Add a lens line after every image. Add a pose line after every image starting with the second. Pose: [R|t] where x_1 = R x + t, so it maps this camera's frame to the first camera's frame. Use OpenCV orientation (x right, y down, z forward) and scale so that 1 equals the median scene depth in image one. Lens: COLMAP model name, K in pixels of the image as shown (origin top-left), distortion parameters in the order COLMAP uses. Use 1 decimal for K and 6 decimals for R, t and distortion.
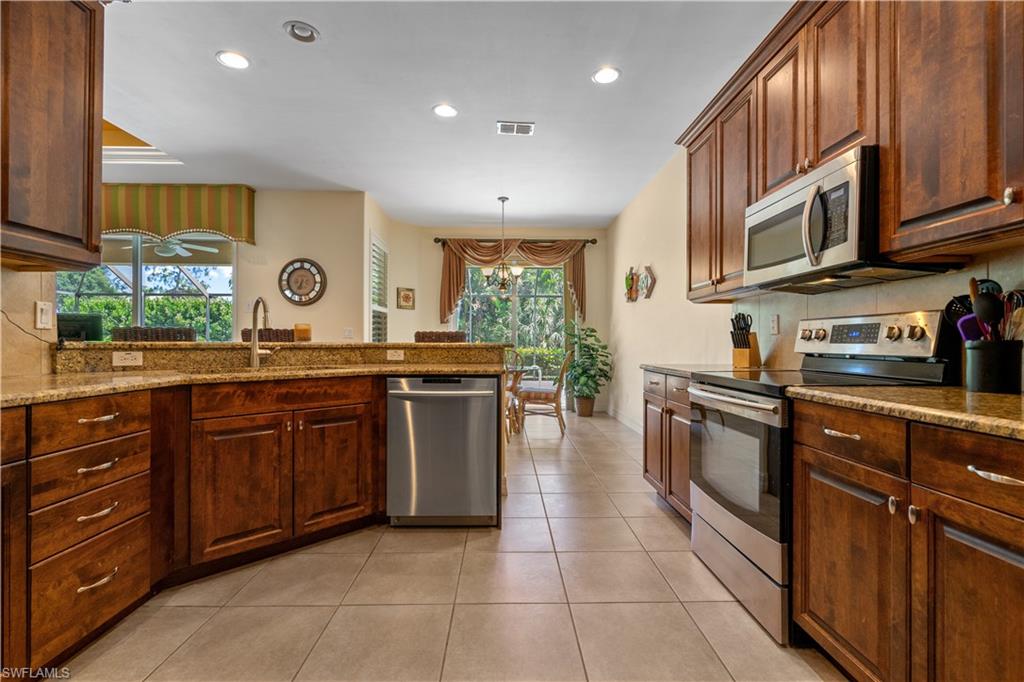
lens RADIAL K [[468.1, 0, 514.0], [0, 468.1, 344.1], [0, 0, 1]] dist [-0.001984, 0.000710]
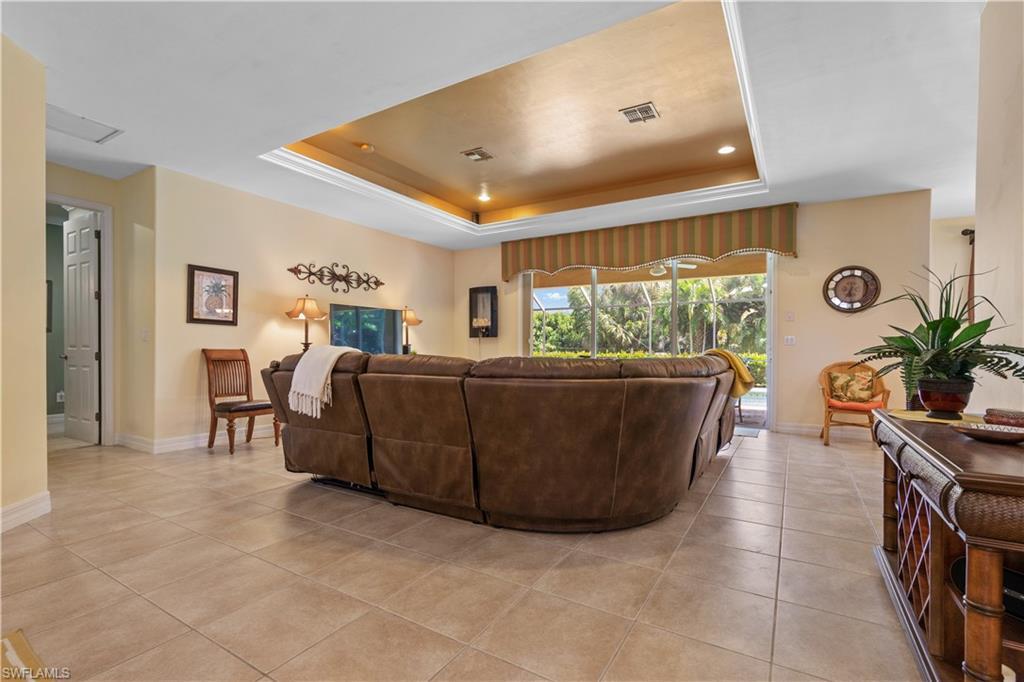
lens RADIAL K [[471.9, 0, 516.2], [0, 471.9, 340.8], [0, 0, 1]] dist [-0.003930, 0.001313]
pose [[0.845634, -0.008552, -0.533694, -1.053553], [-0.001243, 0.999837, -0.017991, -0.005222], [0.533762, 0.015877, 0.845486, -0.492628]]
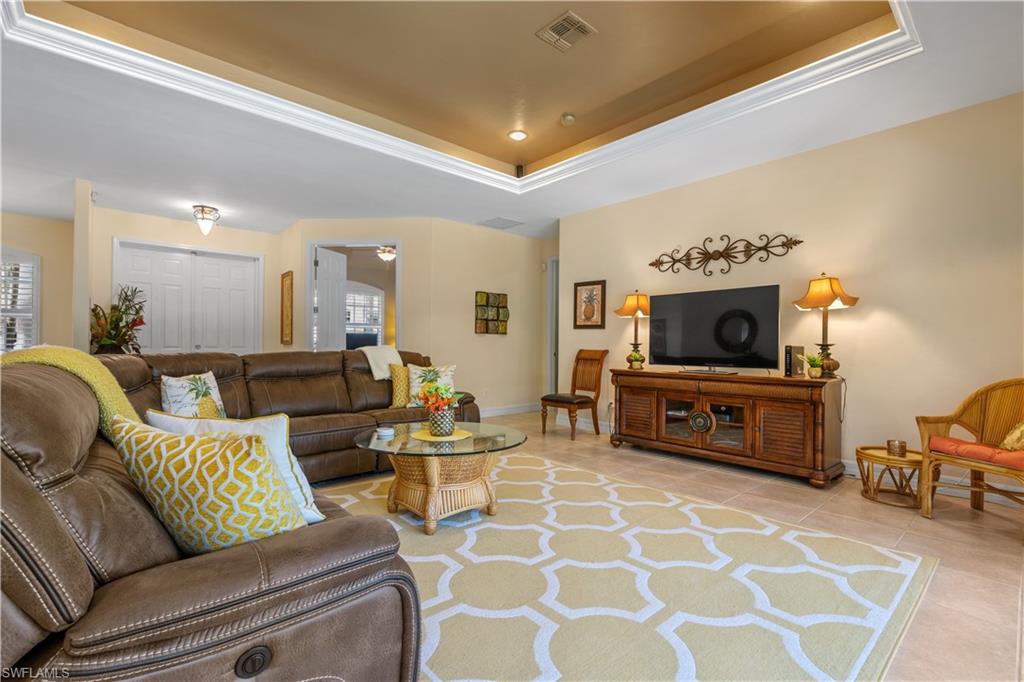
lens RADIAL K [[461.9, 0, 521.6], [0, 461.9, 344.3], [0, 0, 1]] dist [-0.001036, -0.000027]
pose [[-0.755839, -0.011500, -0.654656, -1.399486], [-0.010168, 0.999931, -0.005826, -0.013494], [0.654678, 0.002253, -0.755904, 1.906996]]
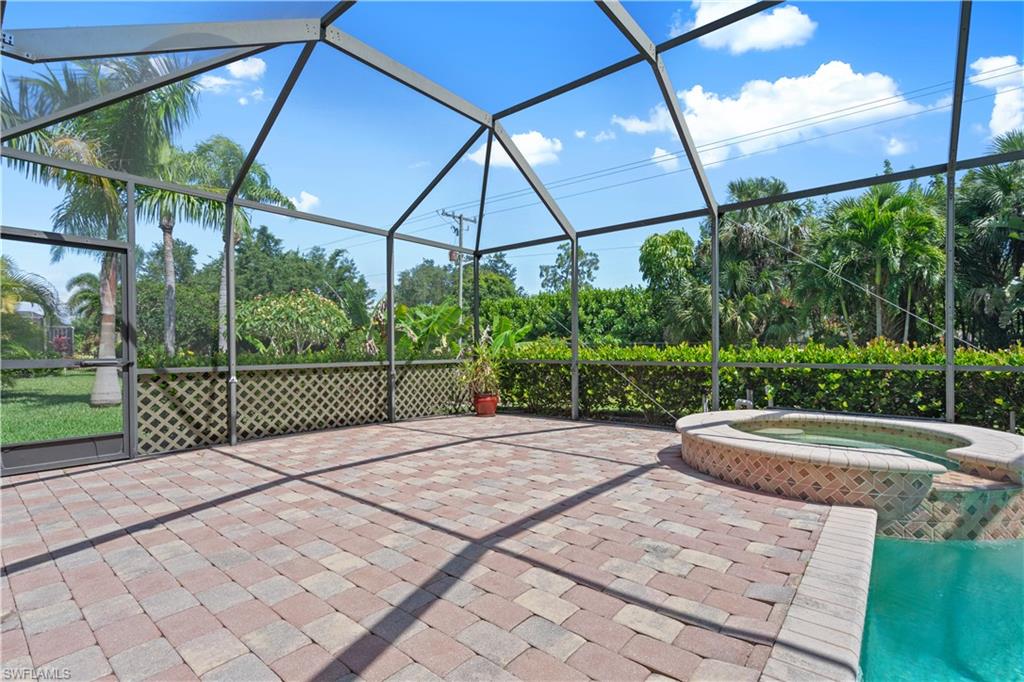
lens RADIAL K [[471.9, 0, 516.2], [0, 471.9, 340.8], [0, 0, 1]] dist [-0.003930, 0.001313]
pose [[0.757381, -0.020669, -0.652646, -2.979627], [0.014639, 0.999785, -0.014674, 0.021718], [0.652809, 0.001559, 0.757521, 3.416971]]
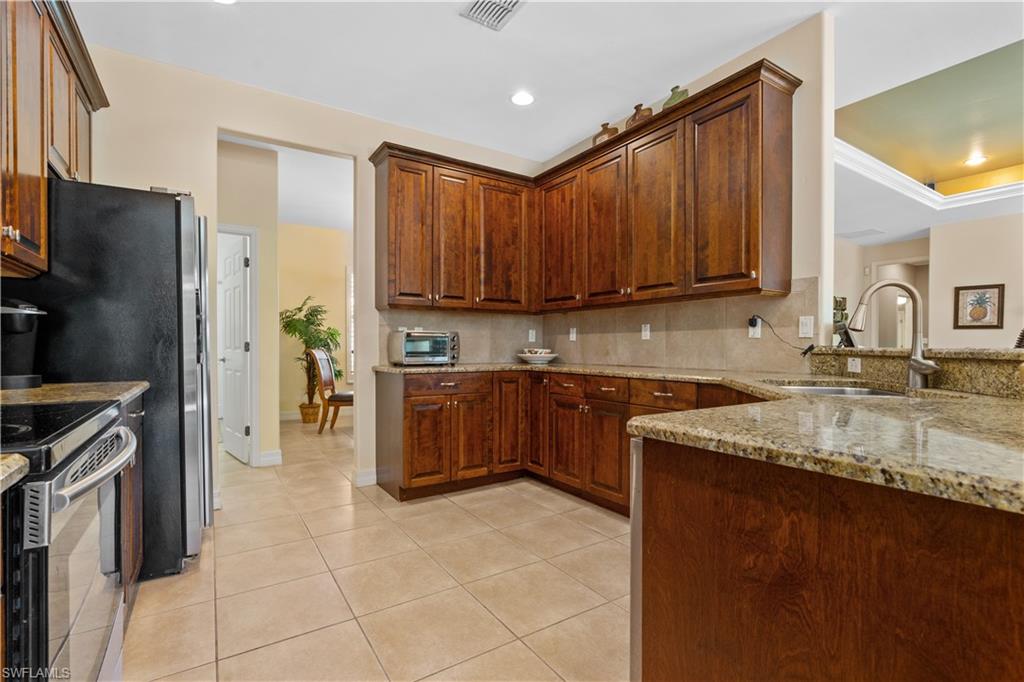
lens RADIAL K [[470.3, 0, 514.1], [0, 470.3, 346.2], [0, 0, 1]] dist [-0.002213, 0.000360]
pose [[-0.846578, -0.003042, -0.532256, 0.256224], [-0.003849, 0.999993, 0.000407, -0.005189], [0.532251, 0.002393, -0.846583, 1.235834]]
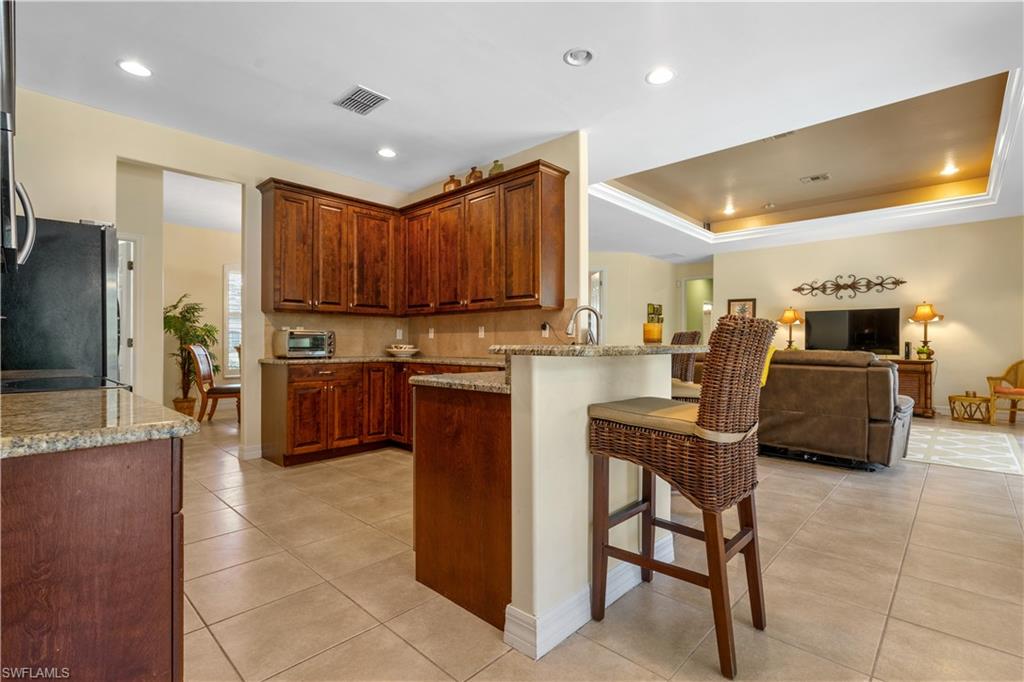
lens RADIAL K [[471.9, 0, 516.2], [0, 471.9, 340.8], [0, 0, 1]] dist [-0.003930, 0.001313]
pose [[-0.699722, -0.007675, -0.714374, 0.423404], [-0.005826, 0.999970, -0.005037, -0.005823], [0.714391, 0.000638, -0.699746, 1.652454]]
